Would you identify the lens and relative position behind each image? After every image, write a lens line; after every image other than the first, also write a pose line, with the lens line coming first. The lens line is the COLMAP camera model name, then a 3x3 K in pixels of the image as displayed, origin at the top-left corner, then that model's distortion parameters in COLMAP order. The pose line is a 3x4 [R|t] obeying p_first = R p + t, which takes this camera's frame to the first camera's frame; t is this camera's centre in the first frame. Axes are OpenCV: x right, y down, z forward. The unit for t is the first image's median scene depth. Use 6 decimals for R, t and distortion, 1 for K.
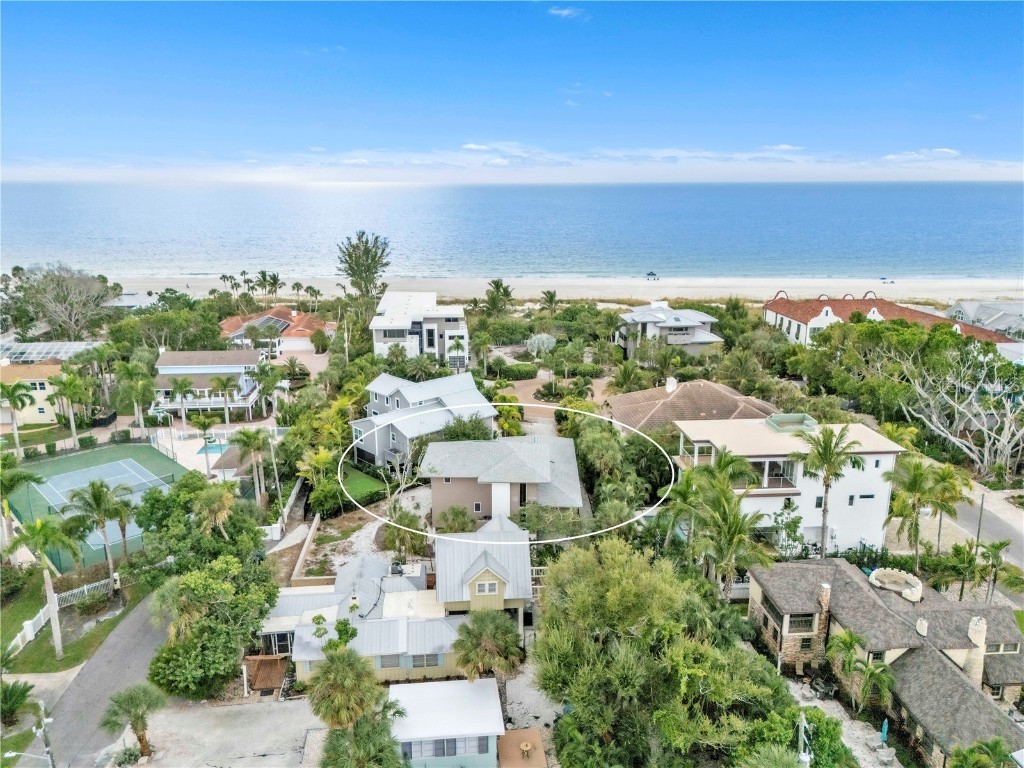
lens RADIAL K [[776.8, 0, 512.0], [0, 776.8, 384.0], [0, 0, 1]] dist [-0.002399, -0.002910]
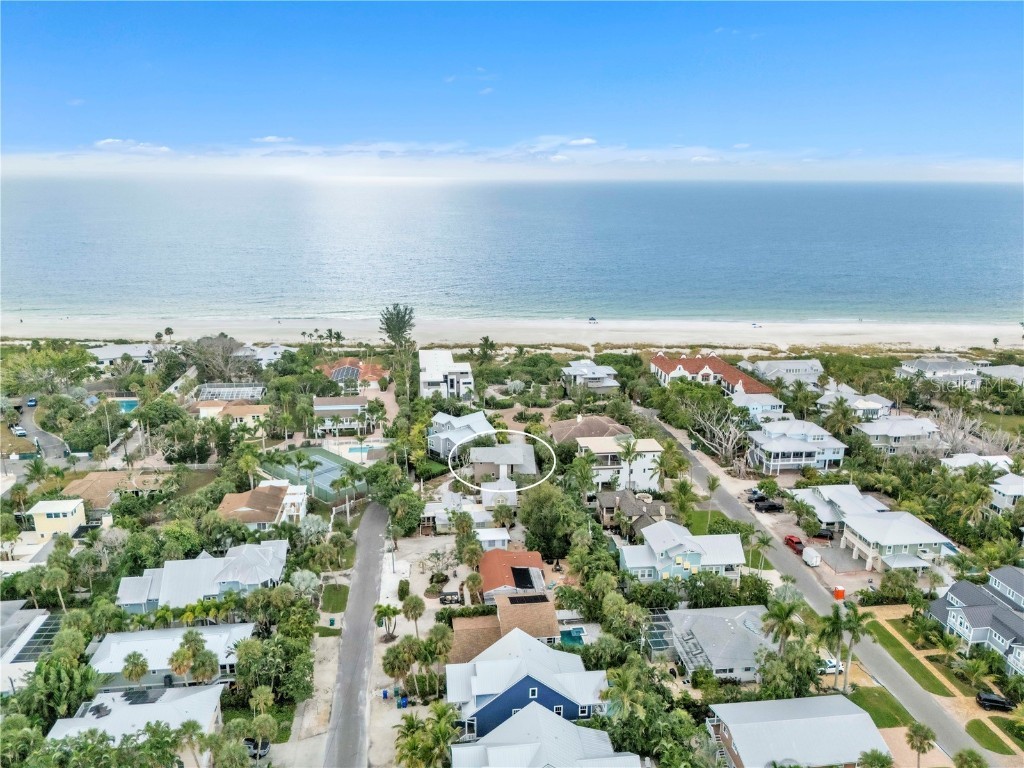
lens RADIAL K [[776.8, 0, 512.0], [0, 776.8, 384.0], [0, 0, 1]] dist [-0.002399, -0.002910]
pose [[0.999110, -0.002471, 0.042106, -0.063146], [0.001995, 0.999934, 0.011342, -0.110618], [-0.042131, -0.011248, 0.999049, -1.037716]]
